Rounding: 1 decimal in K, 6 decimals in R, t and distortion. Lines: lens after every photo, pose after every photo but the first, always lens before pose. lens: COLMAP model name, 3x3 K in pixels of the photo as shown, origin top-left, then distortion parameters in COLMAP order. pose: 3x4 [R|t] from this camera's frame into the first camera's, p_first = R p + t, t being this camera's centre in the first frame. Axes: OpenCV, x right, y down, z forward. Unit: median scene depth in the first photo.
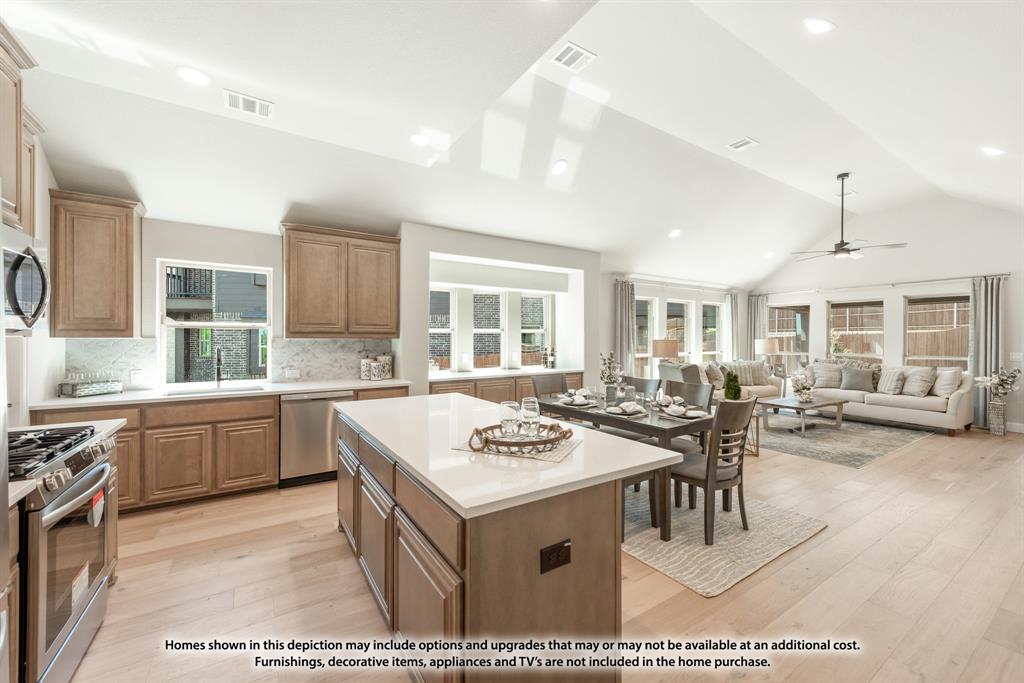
lens RADIAL K [[406.5, 0, 515.5], [0, 406.5, 339.1], [0, 0, 1]] dist [0.002373, -0.002213]
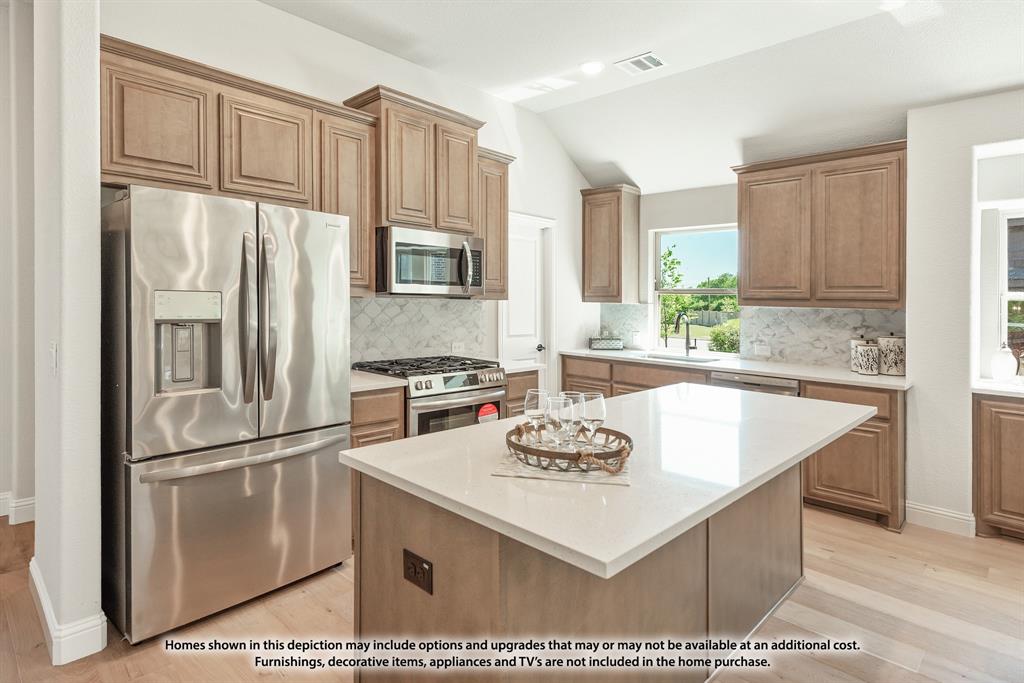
lens RADIAL K [[542.7, 0, 533.3], [0, 542.7, 303.4], [0, 0, 1]] dist [0.004827, -0.005331]
pose [[0.228388, 0.006343, -0.973550, 0.274456], [-0.023504, 0.999723, 0.000999, 0.001335], [0.973286, 0.022654, 0.228474, 0.225153]]
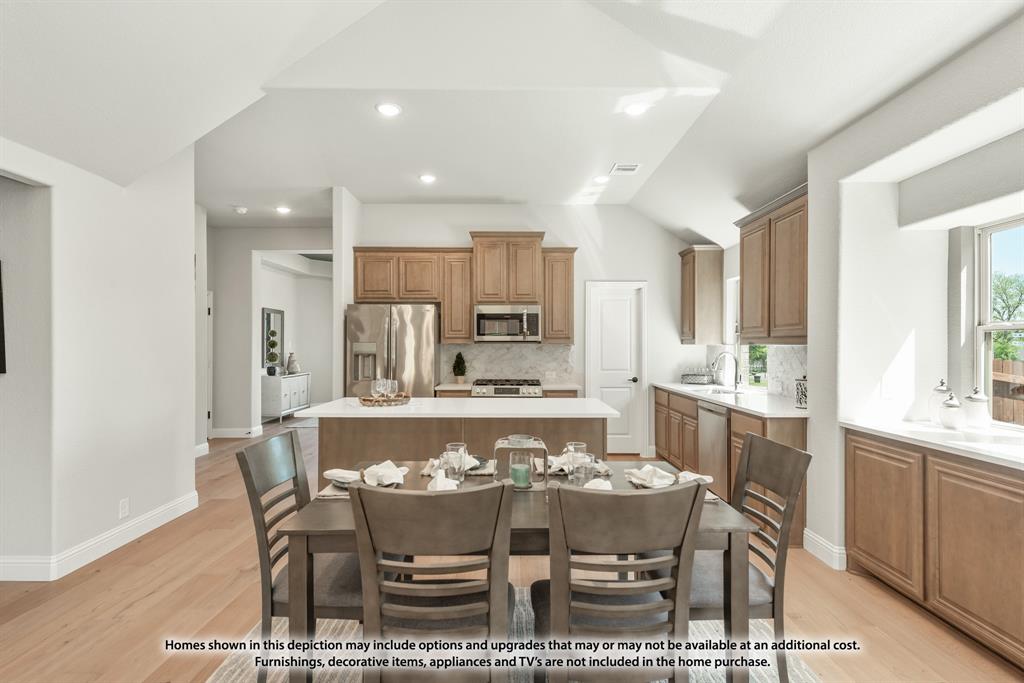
lens RADIAL K [[498.1, 0, 504.0], [0, 498.1, 343.2], [0, 0, 1]] dist [0.004678, -0.000388]
pose [[-0.565461, -0.006020, -0.824753, 0.454901], [-0.006124, 0.999976, -0.003100, 0.001212], [0.824753, 0.003298, -0.565484, 0.797761]]
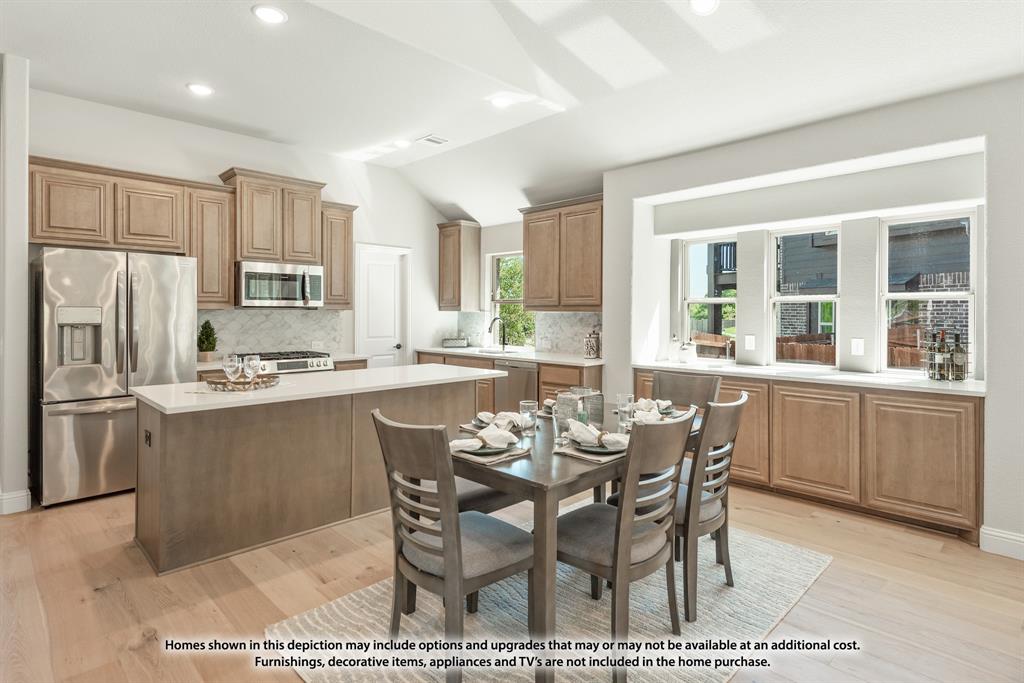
lens RADIAL K [[540.9, 0, 538.5], [0, 540.9, 313.1], [0, 0, 1]] dist [-0.005791, 0.006160]
pose [[0.201793, -0.000743, -0.979428, 0.600706], [-0.006912, 0.999974, -0.002183, 0.003676], [0.979404, 0.007210, 0.201783, 0.489594]]
